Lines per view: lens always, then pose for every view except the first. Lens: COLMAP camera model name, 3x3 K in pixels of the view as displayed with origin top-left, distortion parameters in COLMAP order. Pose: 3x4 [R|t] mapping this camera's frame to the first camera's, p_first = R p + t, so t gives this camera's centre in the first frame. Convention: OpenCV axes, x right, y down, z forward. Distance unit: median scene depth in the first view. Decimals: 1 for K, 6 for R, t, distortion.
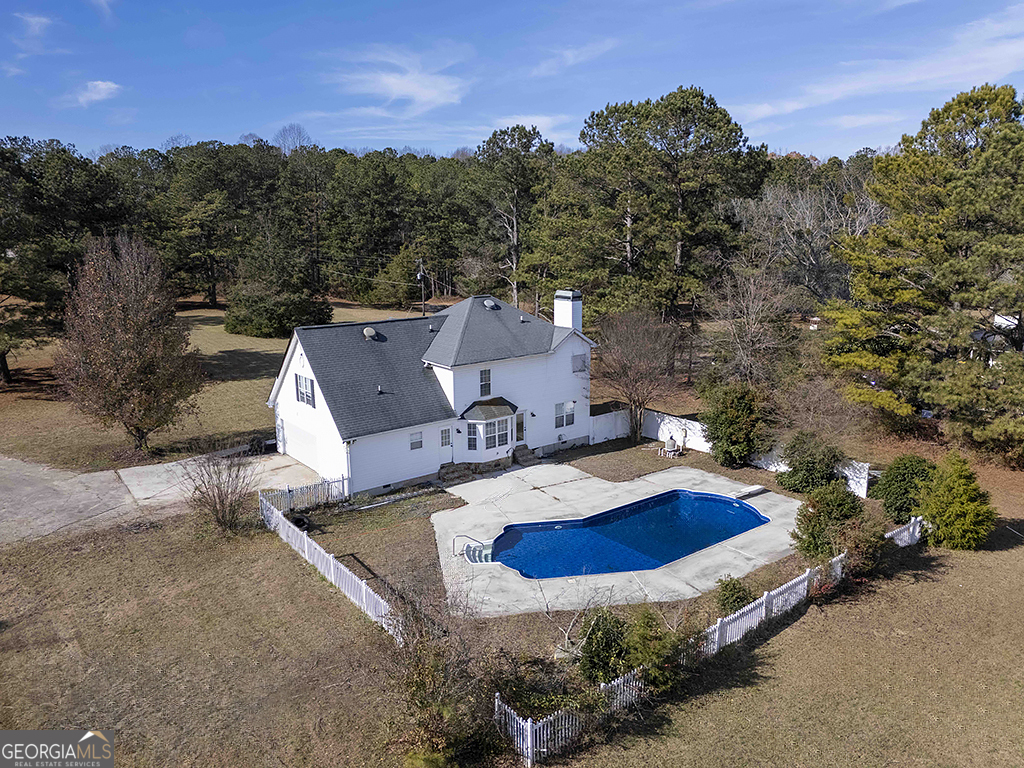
lens RADIAL K [[750.2, 0, 509.4], [0, 750.2, 384.1], [0, 0, 1]] dist [0.067000, -0.032943]
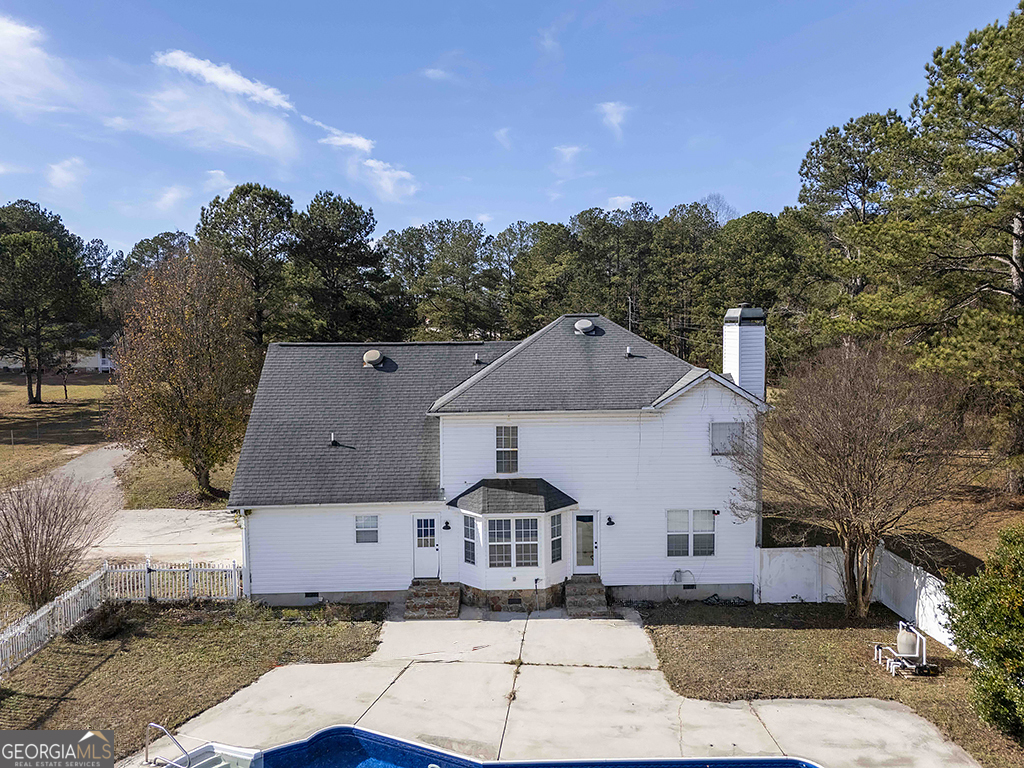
lens RADIAL K [[750.2, 0, 513.6], [0, 750.2, 383.9], [0, 0, 1]] dist [0.067000, -0.032943]
pose [[0.805564, 0.048400, -0.590528, 0.305340], [-0.121531, 0.988965, -0.084730, -0.003279], [0.579911, 0.140023, 0.802557, 0.528518]]
